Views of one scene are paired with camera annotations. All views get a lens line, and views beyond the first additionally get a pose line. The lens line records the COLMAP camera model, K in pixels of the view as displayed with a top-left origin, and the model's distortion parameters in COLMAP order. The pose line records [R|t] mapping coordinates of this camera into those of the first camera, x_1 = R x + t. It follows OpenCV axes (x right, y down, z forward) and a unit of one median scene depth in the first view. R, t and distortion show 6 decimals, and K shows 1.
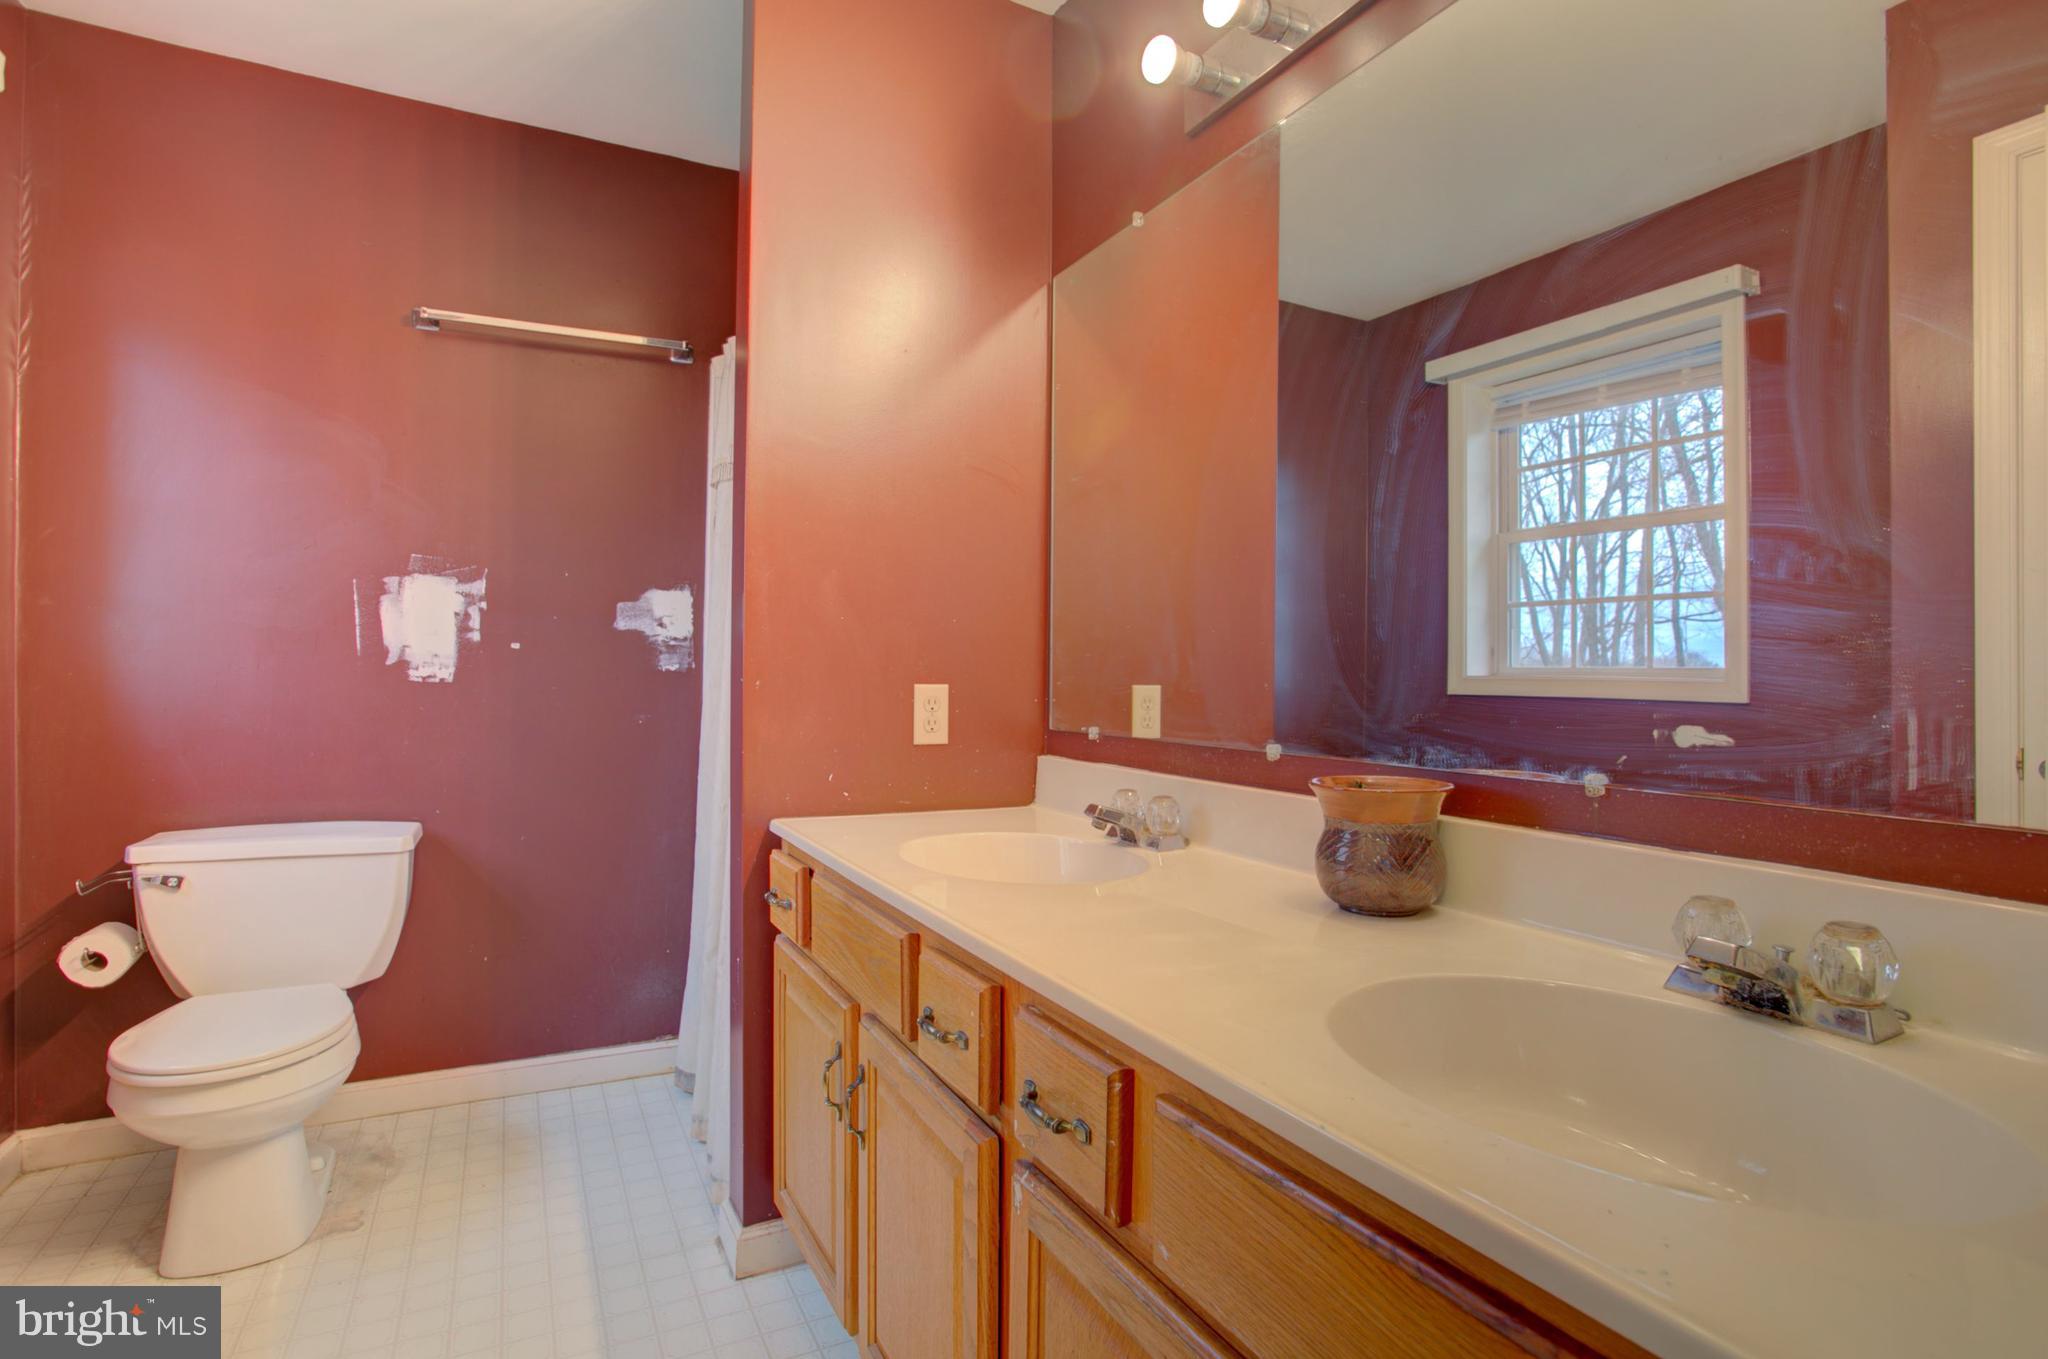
lens RADIAL K [[1043.3, 0, 1002.1], [0, 1043.3, 677.5], [0, 0, 1]] dist [-0.091025, 0.046929]
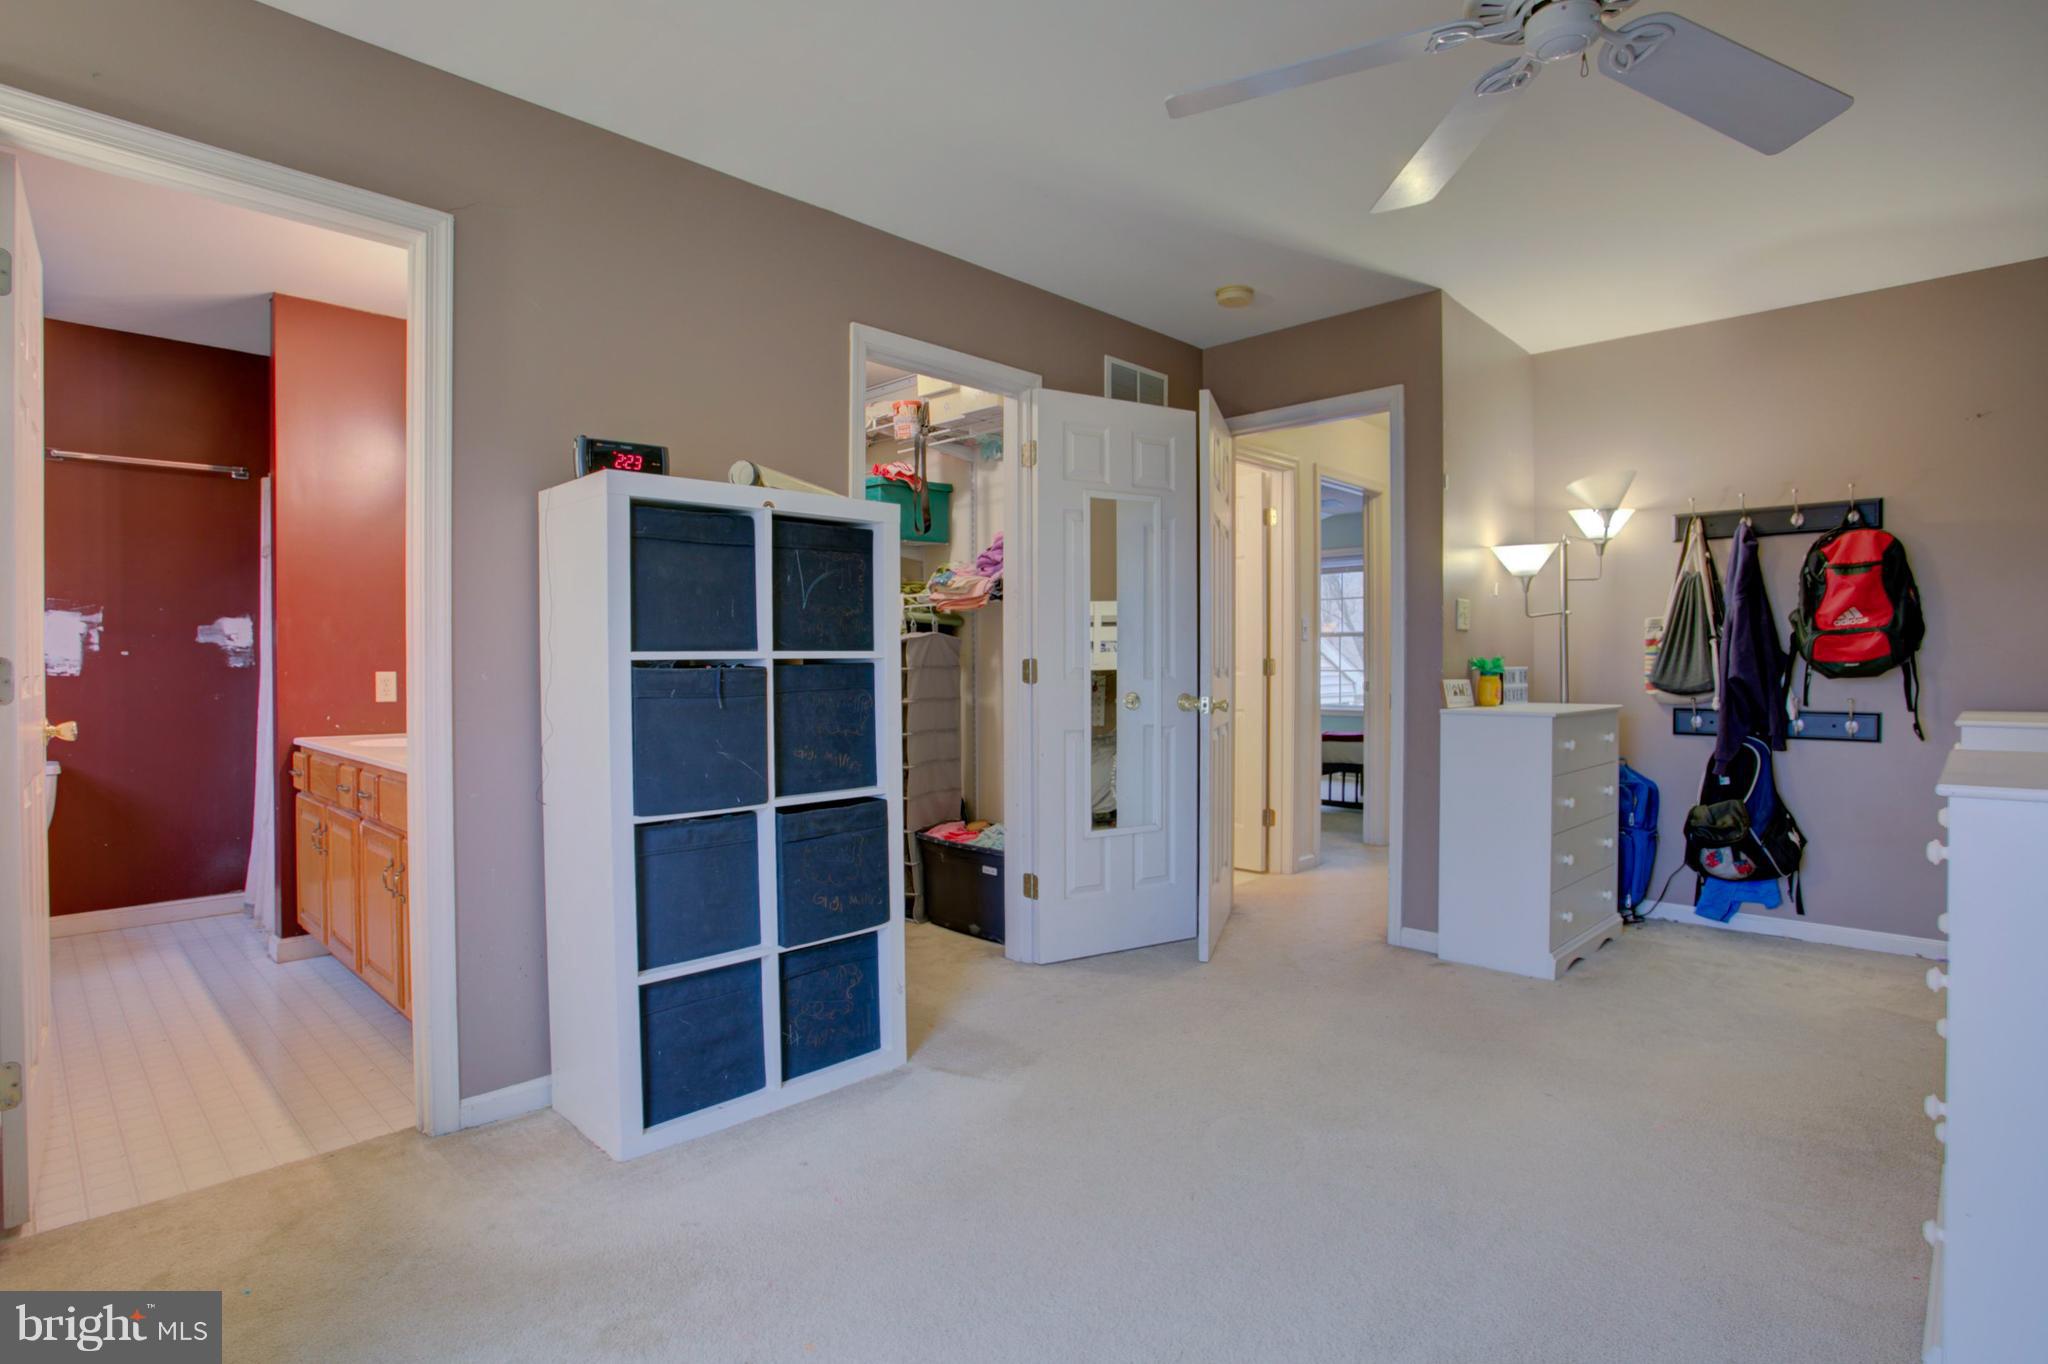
lens RADIAL K [[1043.3, 0, 1002.1], [0, 1043.3, 680.0], [0, 0, 1]] dist [-0.091025, 0.046929]
pose [[0.943223, -0.017545, 0.331696, 0.321988], [0.014060, 0.999818, 0.012903, 0.011005], [-0.331862, -0.007506, 0.943298, -0.989431]]
